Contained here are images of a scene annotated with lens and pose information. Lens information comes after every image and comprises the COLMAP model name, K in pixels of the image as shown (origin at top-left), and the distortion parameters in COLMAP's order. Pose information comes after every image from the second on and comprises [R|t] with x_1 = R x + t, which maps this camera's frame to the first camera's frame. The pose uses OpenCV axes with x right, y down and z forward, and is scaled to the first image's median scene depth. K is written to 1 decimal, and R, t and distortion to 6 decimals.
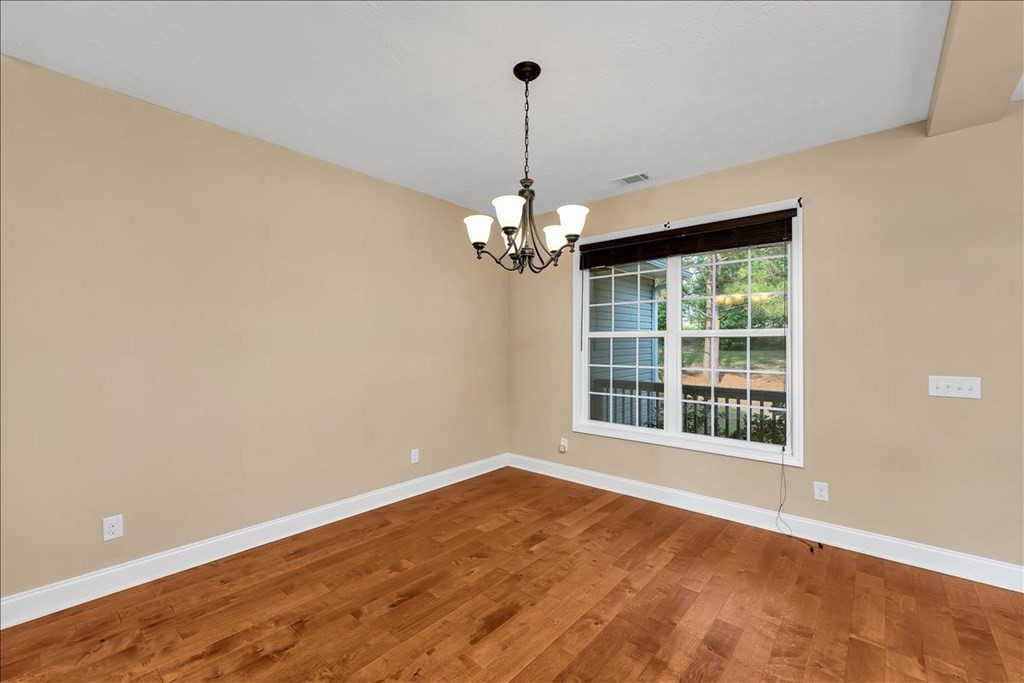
lens RADIAL K [[426.1, 0, 512.0], [0, 426.1, 341.5], [0, 0, 1]] dist [-0.000912, -0.000038]
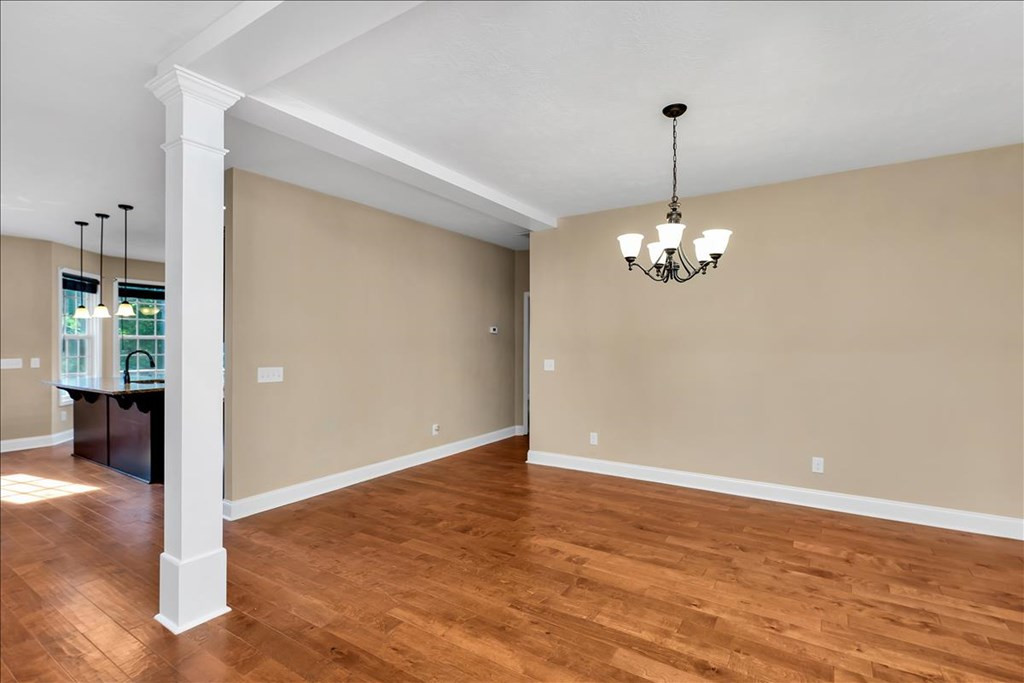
lens RADIAL K [[464.1, 0, 512.0], [0, 464.1, 341.5], [0, 0, 1]] dist [0.001405, 0.000415]
pose [[0.157407, -0.001482, -0.987533, 0.930956], [0.007986, 0.999968, -0.000228, -0.005265], [0.987502, -0.007851, 0.157413, 0.264253]]
